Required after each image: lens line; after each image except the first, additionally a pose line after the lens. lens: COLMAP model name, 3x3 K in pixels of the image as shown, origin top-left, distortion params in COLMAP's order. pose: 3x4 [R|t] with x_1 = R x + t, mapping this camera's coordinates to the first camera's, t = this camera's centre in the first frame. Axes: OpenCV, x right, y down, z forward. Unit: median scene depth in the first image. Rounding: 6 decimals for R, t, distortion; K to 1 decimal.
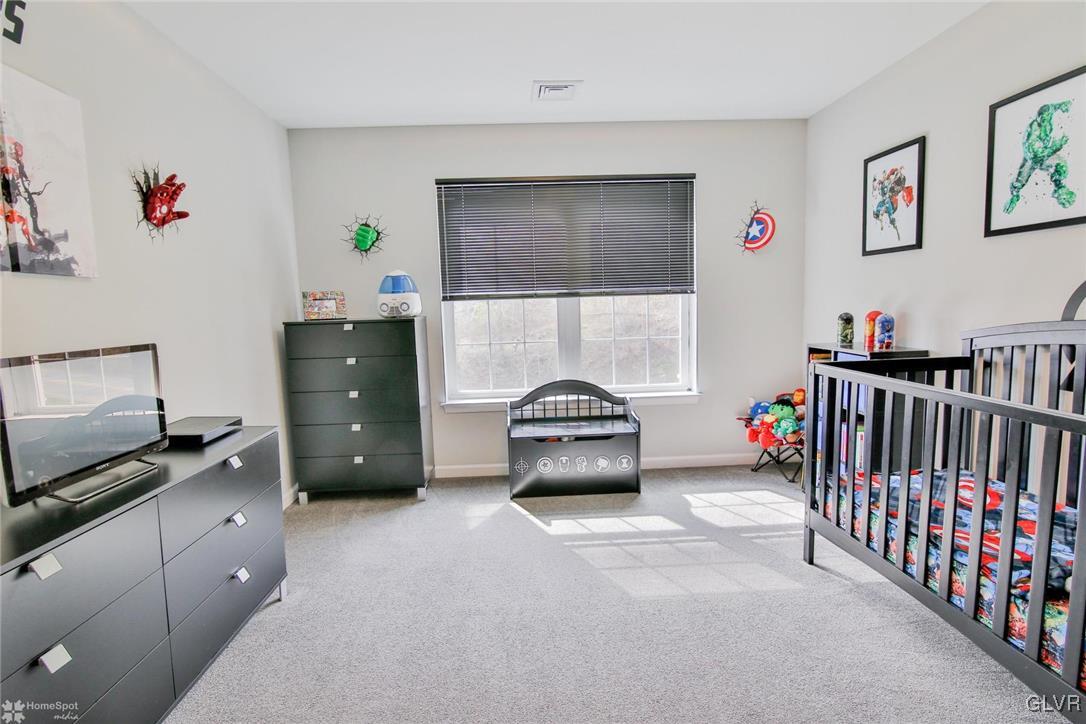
lens RADIAL K [[529.1, 0, 535.9], [0, 529.1, 364.8], [0, 0, 1]] dist [-0.018436, -0.000530]
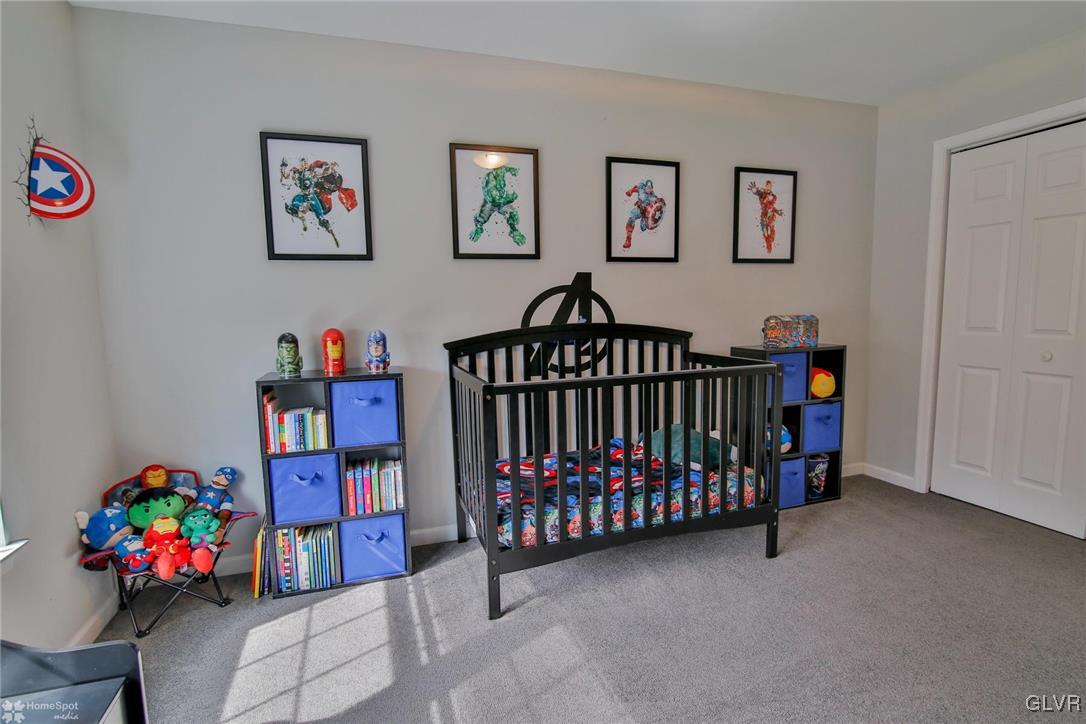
lens RADIAL K [[529.1, 0, 535.9], [0, 529.1, 364.8], [0, 0, 1]] dist [-0.018436, -0.000530]
pose [[-0.279332, -0.065773, 0.957939, -0.310102], [0.140228, 0.984161, 0.108463, -0.117648], [-0.949900, 0.164627, -0.265684, 1.184292]]
